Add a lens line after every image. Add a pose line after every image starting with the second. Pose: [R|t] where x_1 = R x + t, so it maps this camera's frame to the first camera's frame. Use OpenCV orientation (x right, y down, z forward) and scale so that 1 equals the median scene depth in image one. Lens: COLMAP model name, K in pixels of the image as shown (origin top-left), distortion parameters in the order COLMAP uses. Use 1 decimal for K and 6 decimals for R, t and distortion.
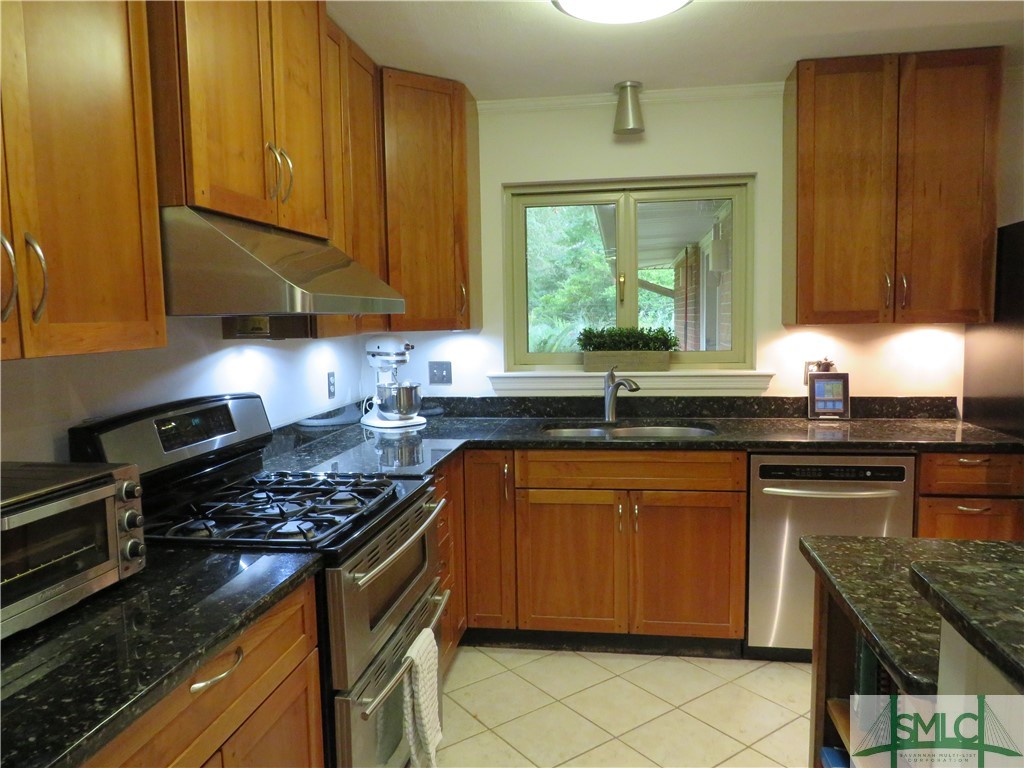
lens RADIAL K [[720.1, 0, 512.0], [0, 720.1, 384.0], [0, 0, 1]] dist [-0.011432, -0.003343]
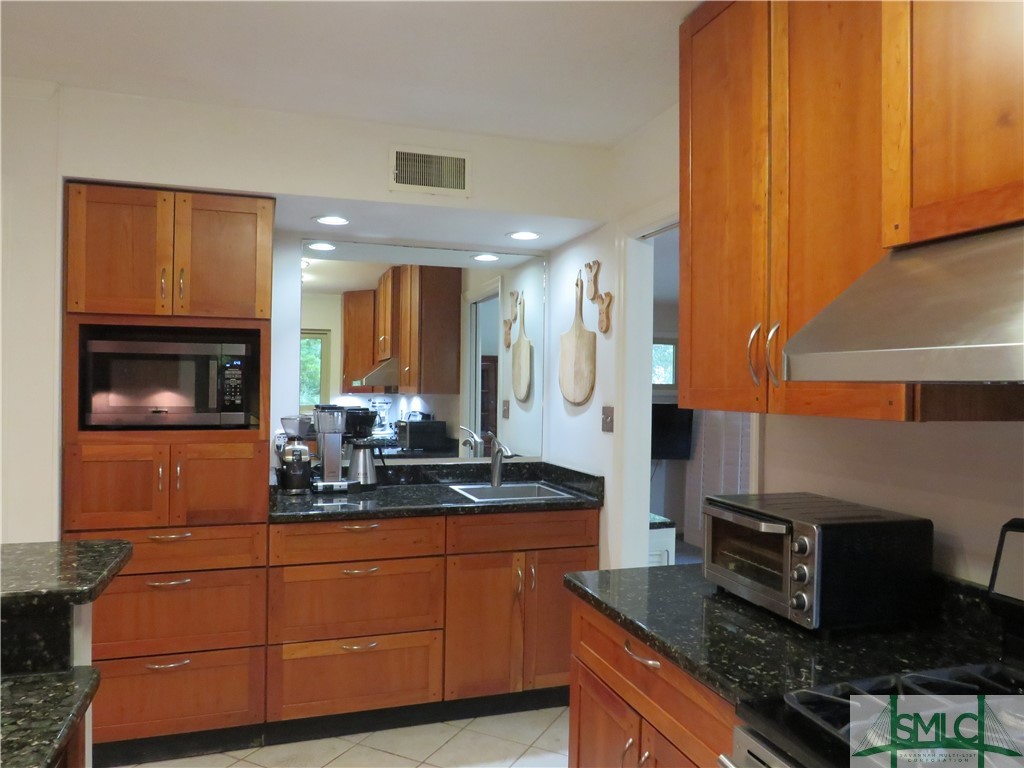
lens RADIAL K [[741.9, 0, 512.0], [0, 741.9, 384.0], [0, 0, 1]] dist [-0.004840, -0.001759]
pose [[-0.890562, 0.012628, -0.454686, 0.146965], [-0.034966, 0.994756, 0.096113, -0.076181], [0.453515, 0.101493, -0.885451, 0.735172]]
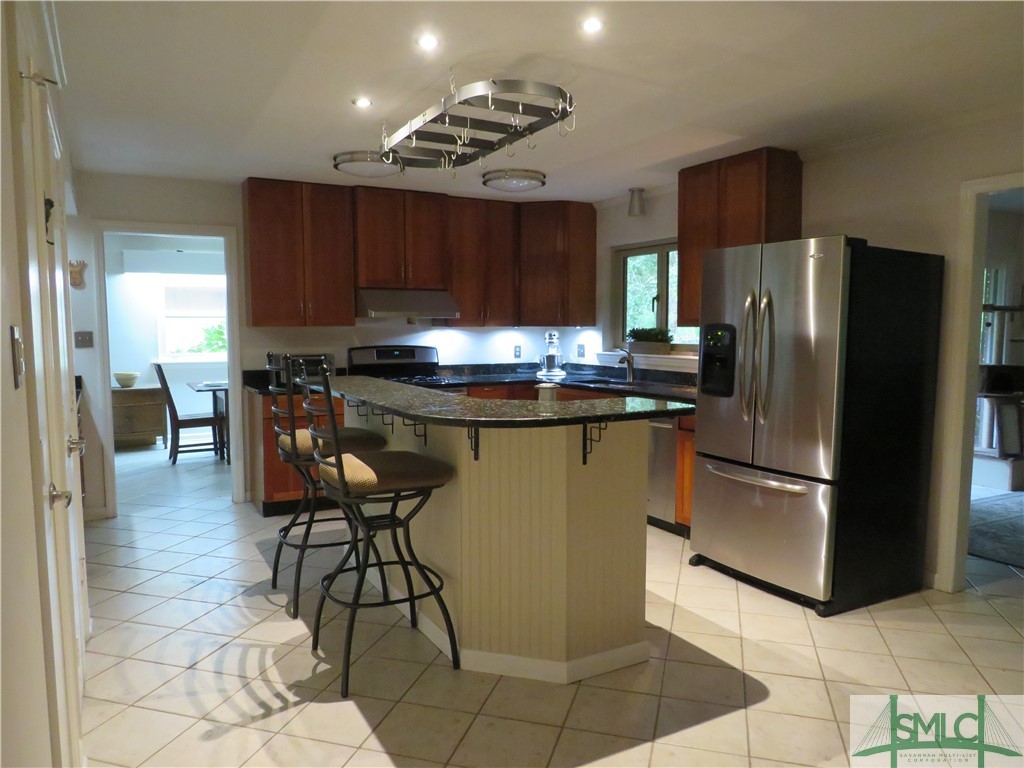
lens RADIAL K [[720.1, 0, 512.0], [0, 720.1, 384.0], [0, 0, 1]] dist [-0.011432, -0.003343]
pose [[0.621785, 0.082912, -0.778787, 1.368387], [-0.086375, 0.995574, 0.037030, 0.018381], [0.778410, 0.044243, 0.626195, -0.309273]]
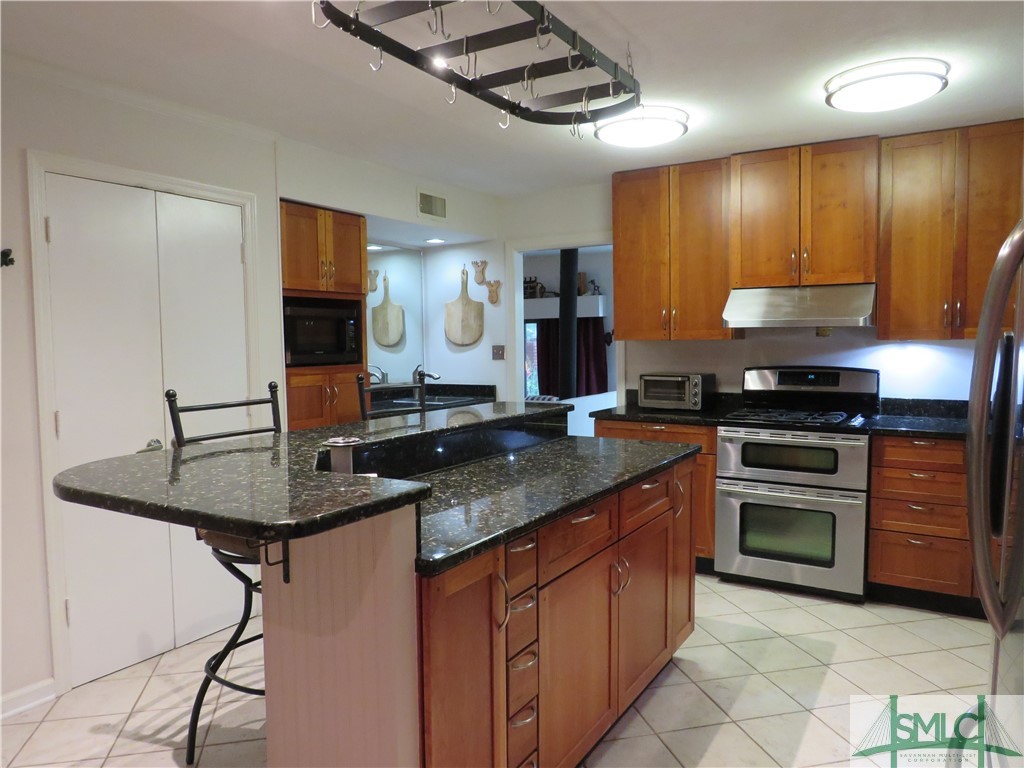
lens RADIAL K [[745.8, 0, 512.0], [0, 745.8, 384.0], [0, 0, 1]] dist [-0.036173, -0.003918]
pose [[-0.357815, 0.082536, -0.930138, 1.190571], [-0.072388, 0.990637, 0.115752, -0.071779], [0.930983, 0.108749, -0.348490, 0.584305]]
